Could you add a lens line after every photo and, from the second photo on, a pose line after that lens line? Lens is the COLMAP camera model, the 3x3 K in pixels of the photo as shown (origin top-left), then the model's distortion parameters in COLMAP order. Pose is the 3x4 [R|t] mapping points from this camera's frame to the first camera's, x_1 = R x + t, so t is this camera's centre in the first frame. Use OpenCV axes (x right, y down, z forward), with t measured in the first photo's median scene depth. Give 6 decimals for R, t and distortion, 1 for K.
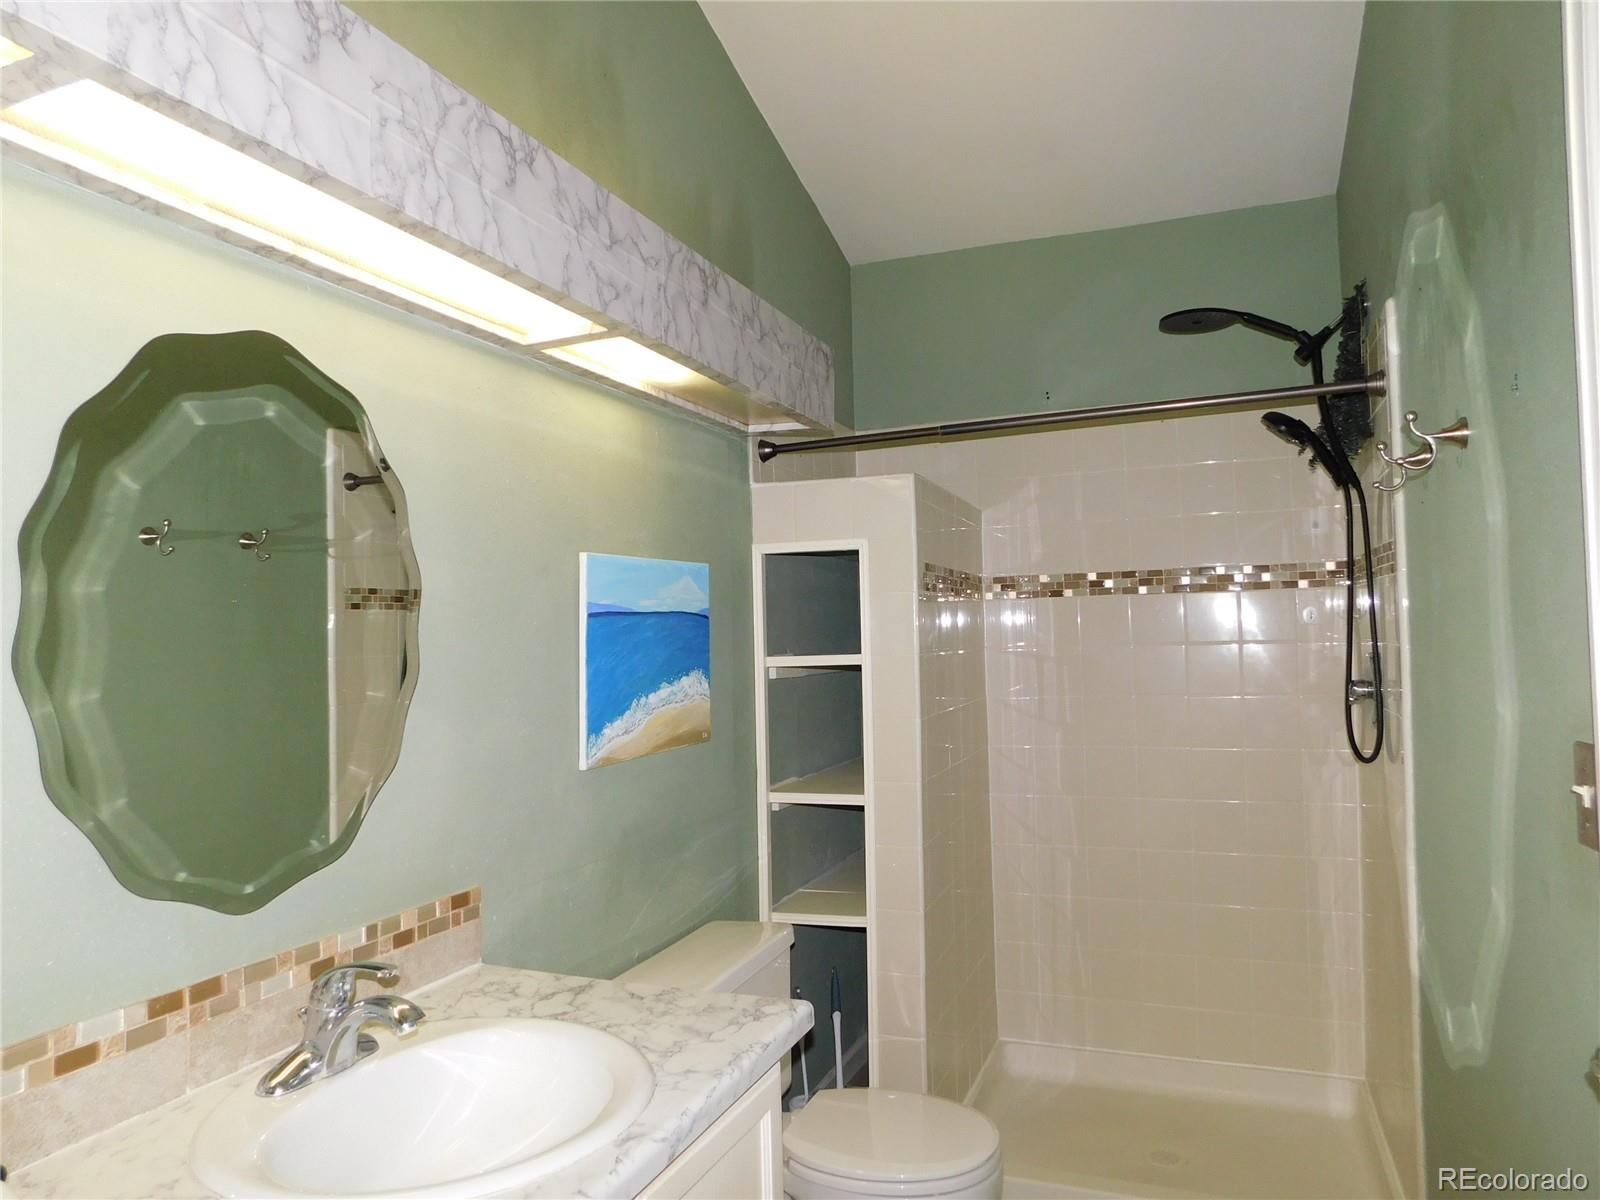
lens RADIAL K [[1061.6, 0, 804.6], [0, 1061.6, 591.7], [0, 0, 1]] dist [-0.069741, 0.059993]
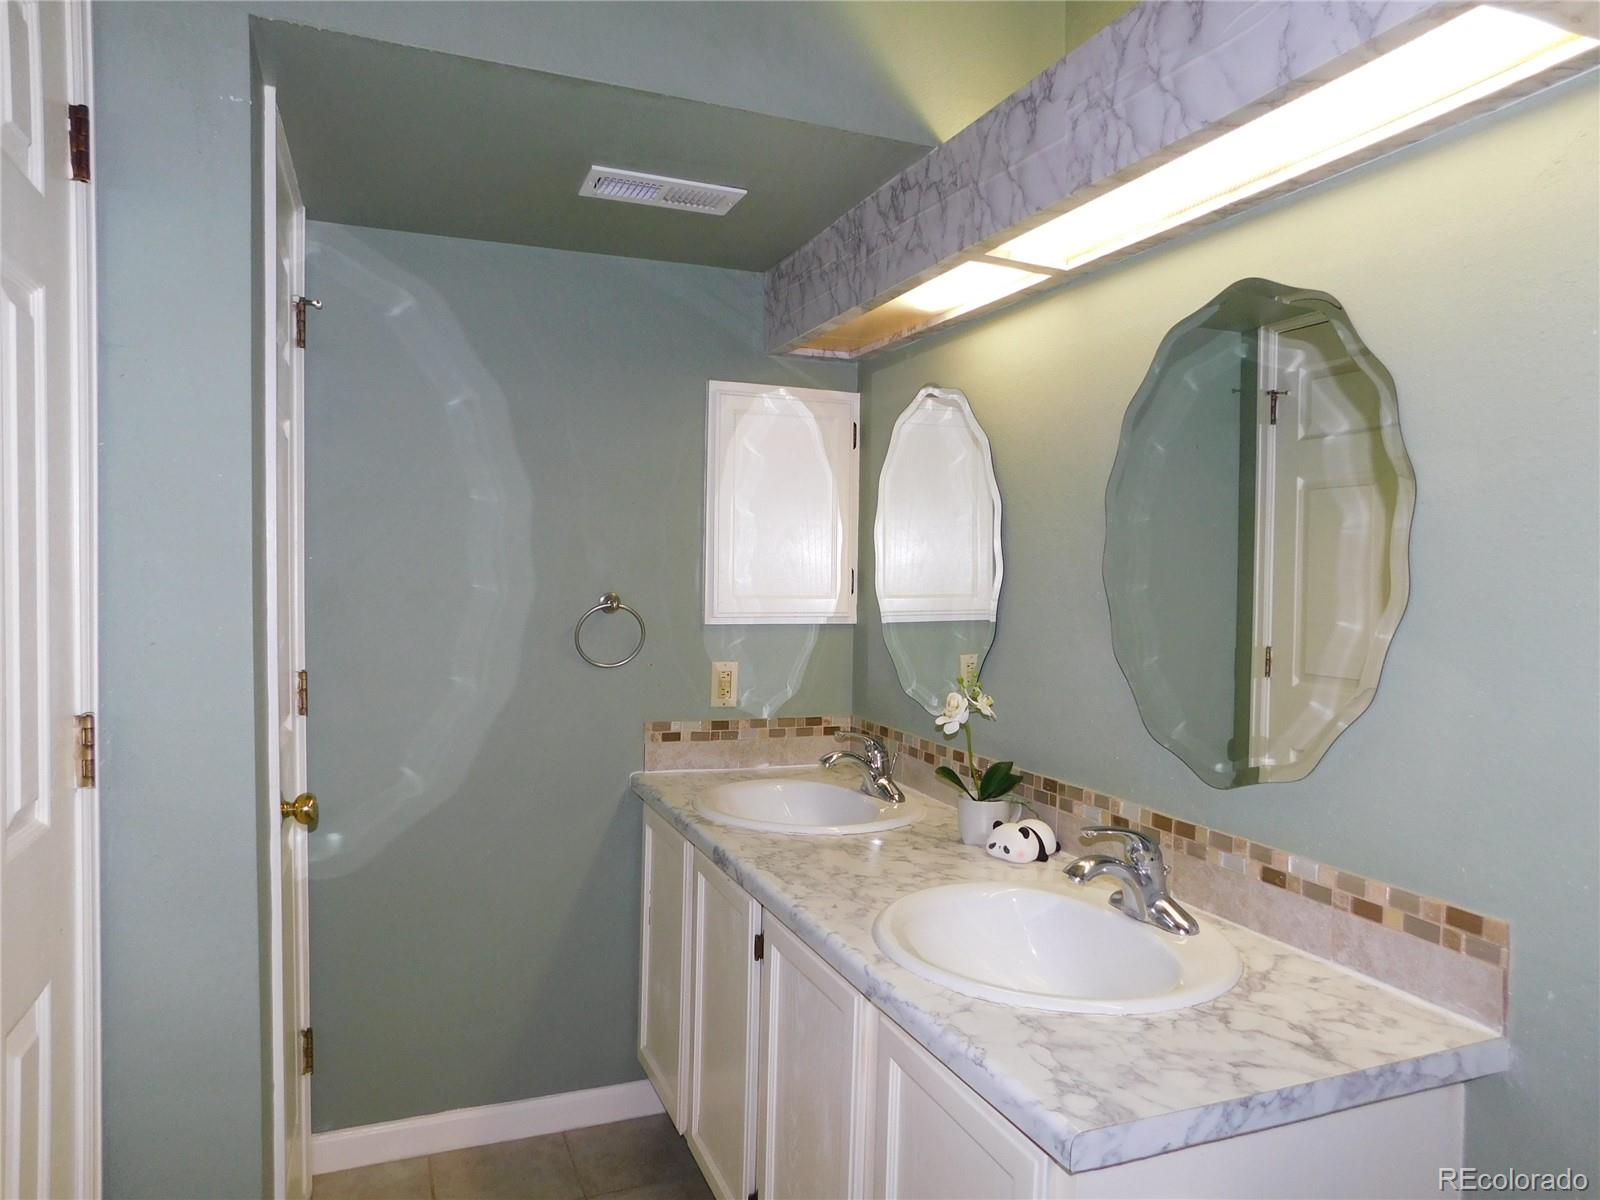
lens RADIAL K [[1061.6, 0, 805.8], [0, 1061.6, 607.7], [0, 0, 1]] dist [-0.069741, 0.059993]
pose [[-0.718318, 0.036674, -0.694747, 0.591452], [0.031641, 0.999298, 0.020036, 0.060025], [0.694995, -0.007591, -0.718975, 1.453538]]
